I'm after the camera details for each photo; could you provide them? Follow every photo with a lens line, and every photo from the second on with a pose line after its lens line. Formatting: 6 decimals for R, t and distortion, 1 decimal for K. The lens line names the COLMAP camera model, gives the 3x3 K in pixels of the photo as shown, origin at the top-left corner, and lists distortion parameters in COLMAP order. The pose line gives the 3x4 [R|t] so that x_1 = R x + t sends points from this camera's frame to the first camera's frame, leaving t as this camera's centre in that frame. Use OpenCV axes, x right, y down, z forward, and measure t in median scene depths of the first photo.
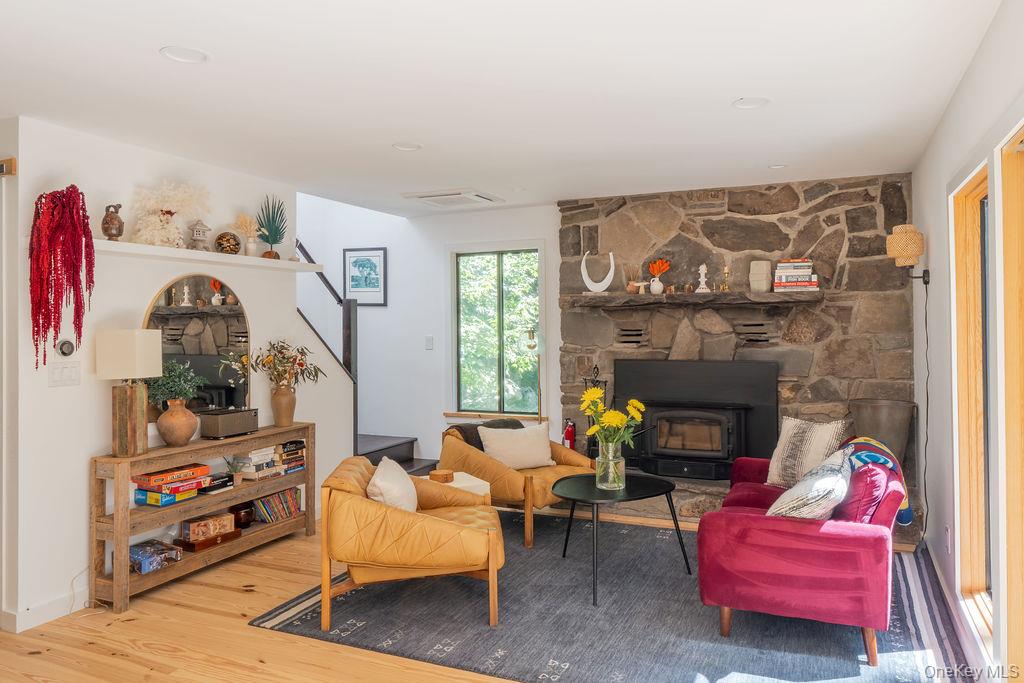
lens RADIAL K [[786.6, 0, 511.5], [0, 786.6, 281.1], [0, 0, 1]] dist [-0.001333, -0.000402]
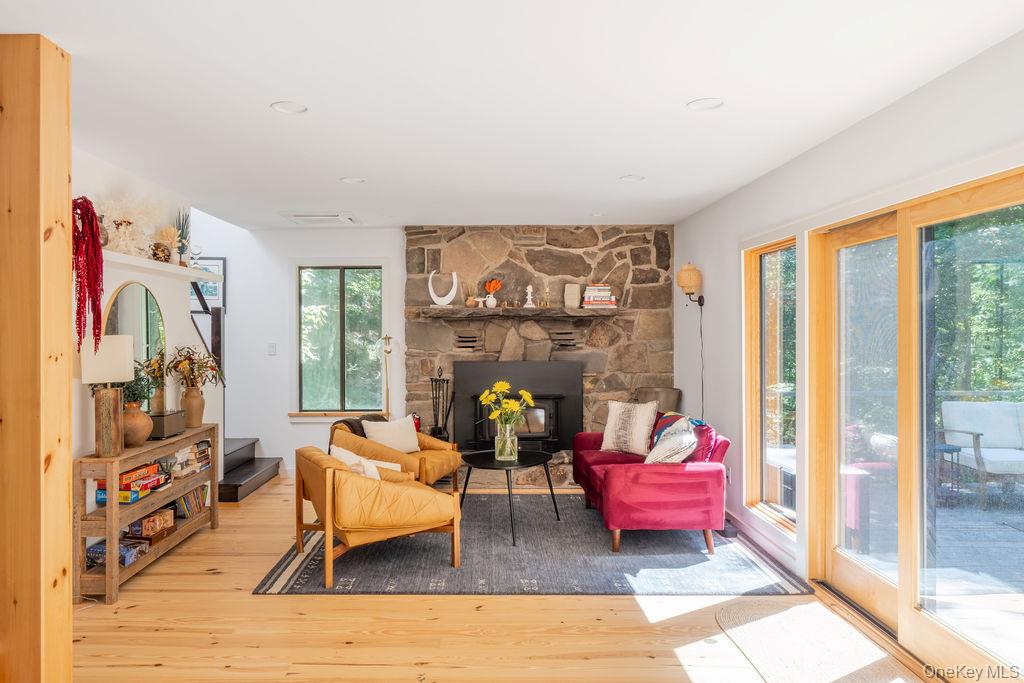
lens RADIAL K [[786.6, 0, 511.5], [0, 786.6, 281.1], [0, 0, 1]] dist [-0.001333, -0.000402]
pose [[0.900468, 0.032875, 0.433679, -0.346801], [-0.028352, 0.999455, -0.016895, -0.005860], [-0.433998, 0.002917, 0.900909, -0.131650]]
